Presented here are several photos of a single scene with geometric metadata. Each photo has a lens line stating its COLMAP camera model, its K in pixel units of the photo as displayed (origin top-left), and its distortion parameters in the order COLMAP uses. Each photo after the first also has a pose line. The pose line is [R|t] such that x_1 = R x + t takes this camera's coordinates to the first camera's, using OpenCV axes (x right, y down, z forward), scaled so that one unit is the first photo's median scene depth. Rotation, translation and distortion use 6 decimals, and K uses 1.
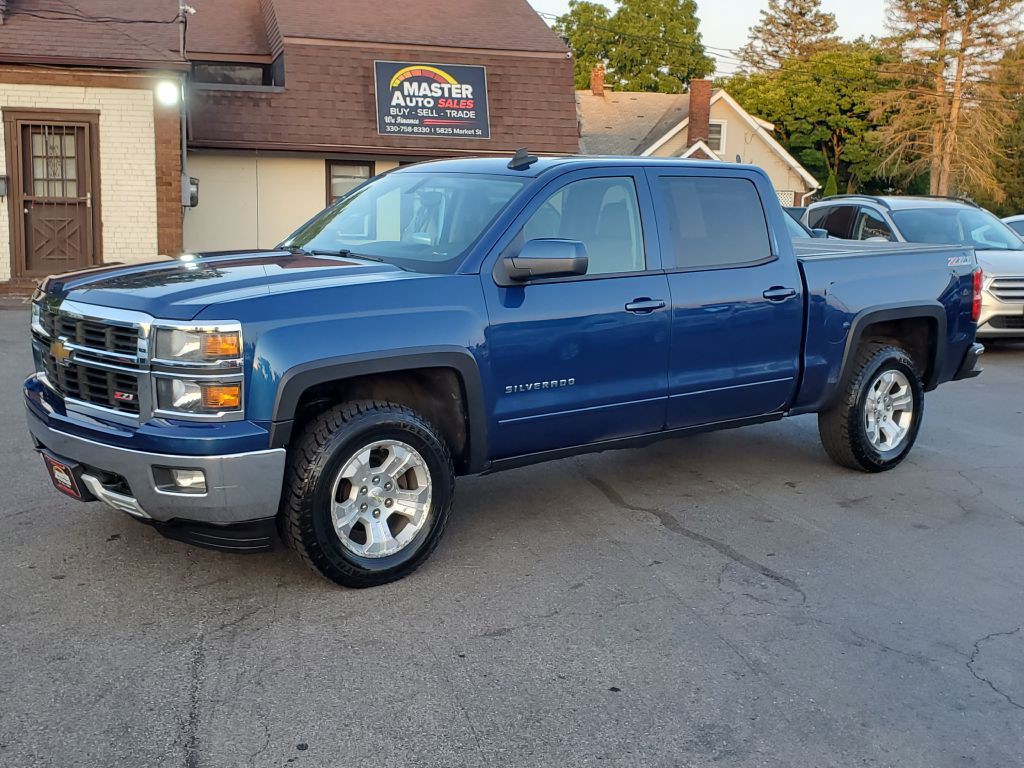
lens RADIAL K [[1204.8, 0, 512.0], [0, 1204.8, 384.0], [0, 0, 1]] dist [0.166977, -0.569484]
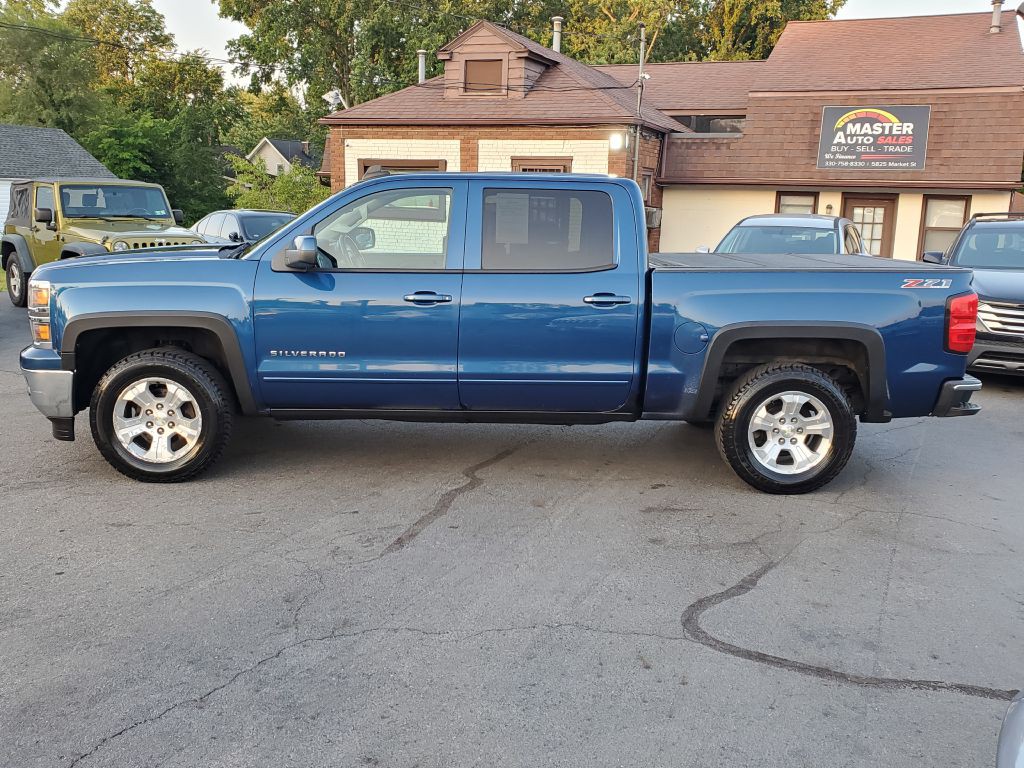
lens RADIAL K [[933.8, 0, 512.0], [0, 933.8, 384.0], [0, 0, 1]] dist [0.019395, 0.012998]
pose [[0.792728, 0.117221, -0.598199, 0.570230], [-0.109631, 0.992751, 0.049254, -0.028892], [0.599636, 0.026536, 0.799832, 0.262251]]
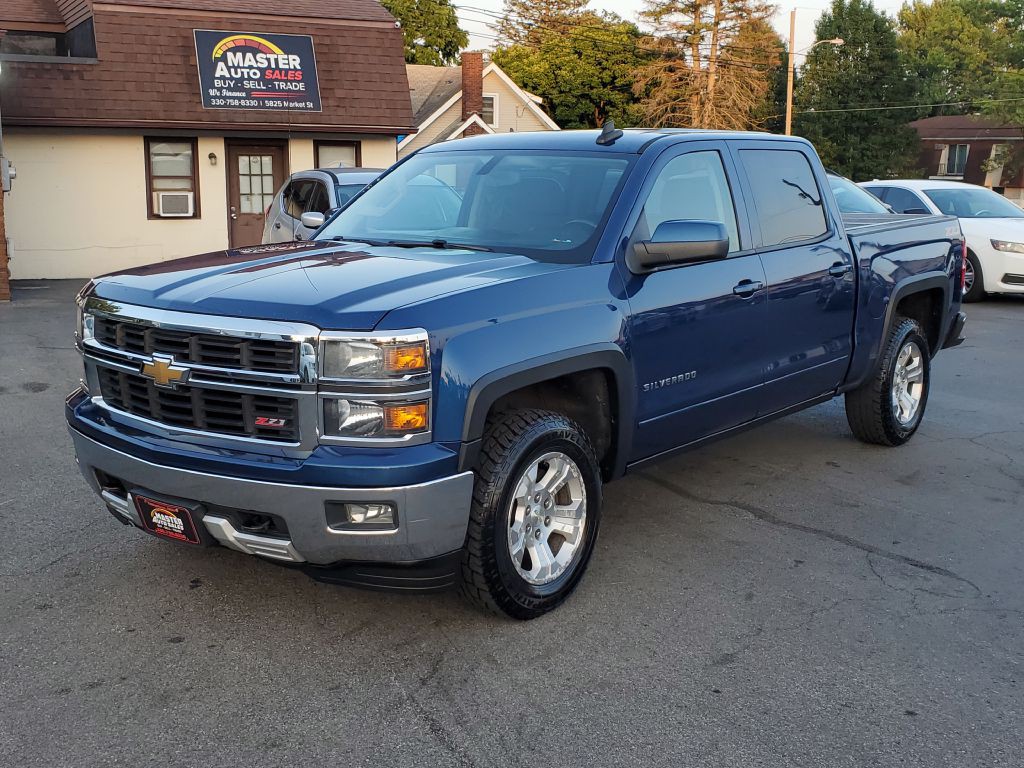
lens RADIAL K [[1204.8, 0, 512.0], [0, 1204.8, 384.0], [0, 0, 1]] dist [0.166977, -0.569484]
pose [[0.977125, -0.053686, 0.205777, -0.210441], [0.049344, 0.998439, 0.026177, -0.019489], [-0.206861, -0.015425, 0.978249, 0.089258]]
